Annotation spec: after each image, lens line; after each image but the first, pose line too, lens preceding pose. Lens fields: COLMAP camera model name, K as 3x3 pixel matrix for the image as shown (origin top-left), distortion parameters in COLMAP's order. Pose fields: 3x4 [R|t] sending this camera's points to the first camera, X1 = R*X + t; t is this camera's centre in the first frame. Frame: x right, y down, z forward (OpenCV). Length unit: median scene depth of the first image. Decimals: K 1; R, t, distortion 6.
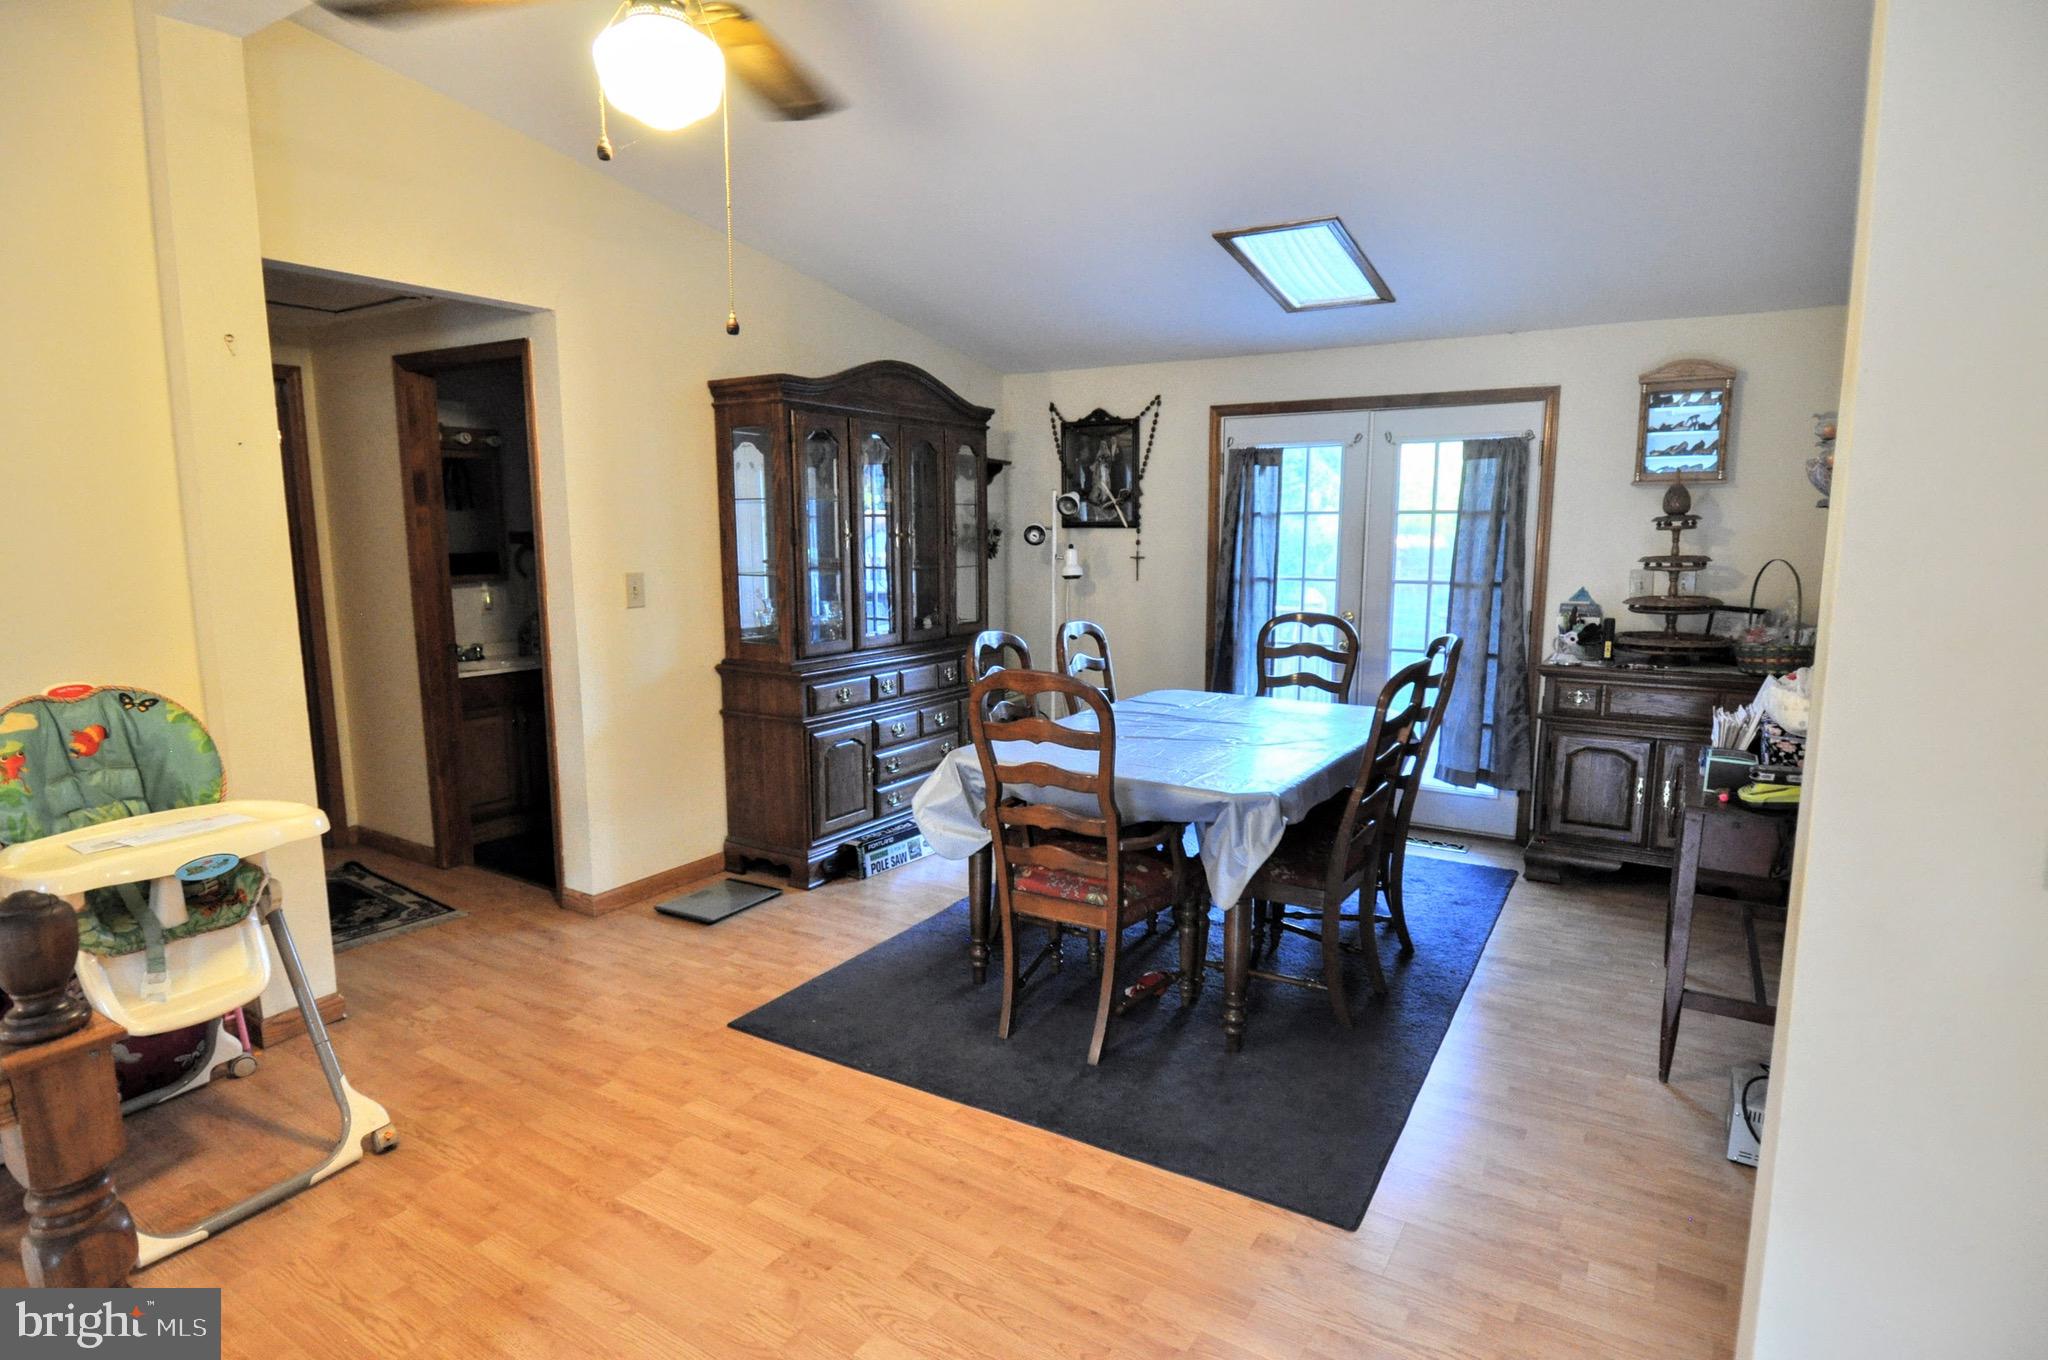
lens RADIAL K [[1063.8, 0, 1020.5], [0, 1063.8, 685.1], [0, 0, 1]] dist [0.007918, -0.018751]
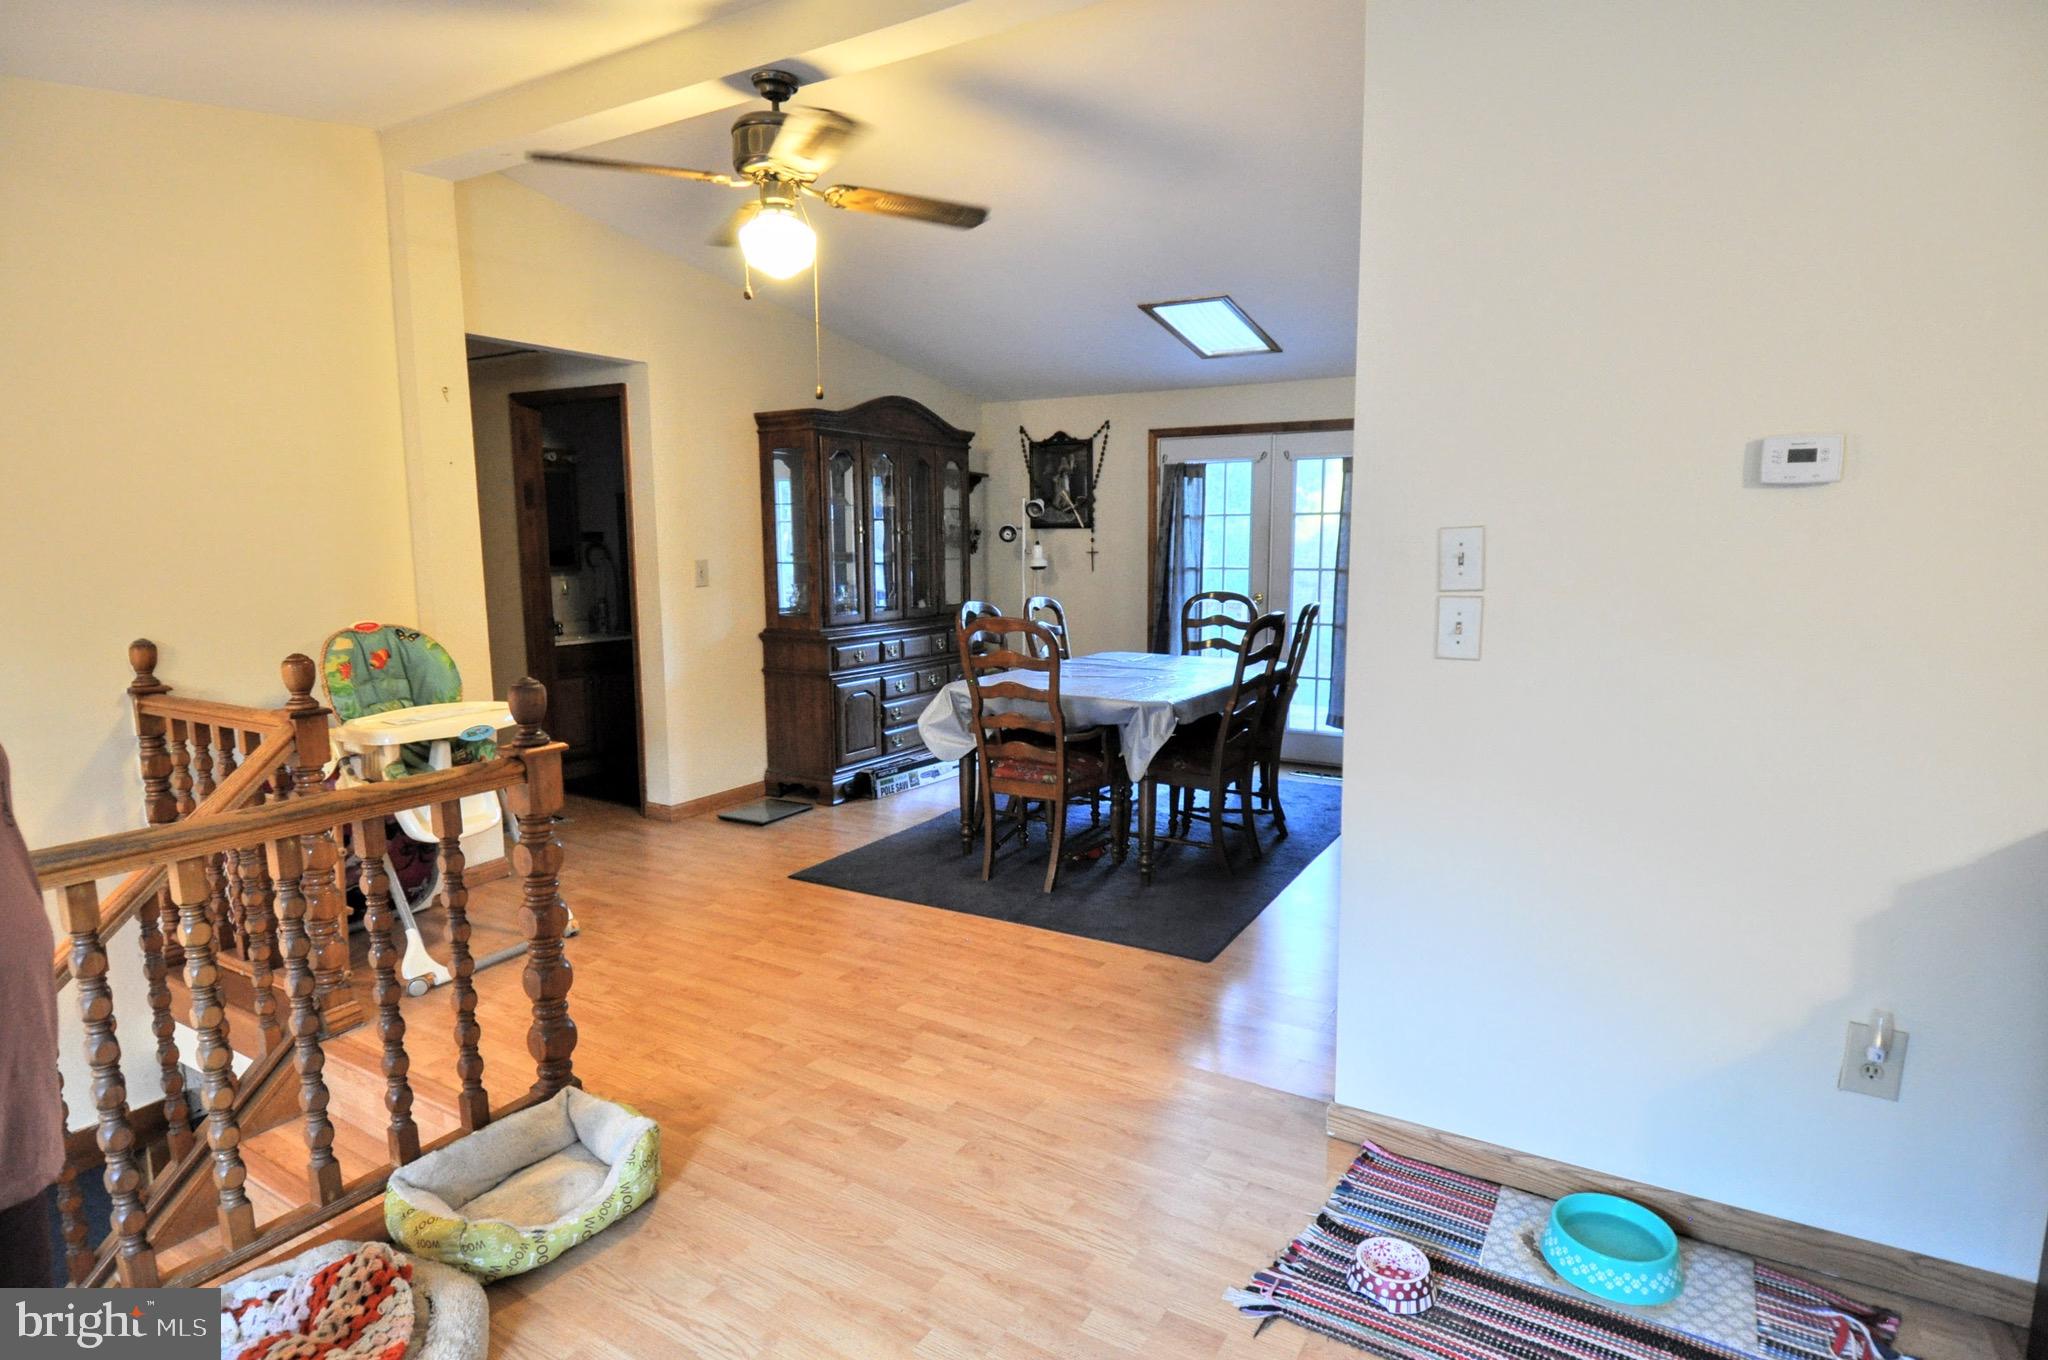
lens RADIAL K [[1063.8, 0, 1024.0], [0, 1063.8, 685.3], [0, 0, 1]] dist [0.007918, -0.018751]
pose [[0.999734, -0.005708, 0.022362, 0.004327], [0.005948, 0.999925, -0.010663, 0.064834], [-0.022300, 0.010793, 0.999693, -0.314790]]
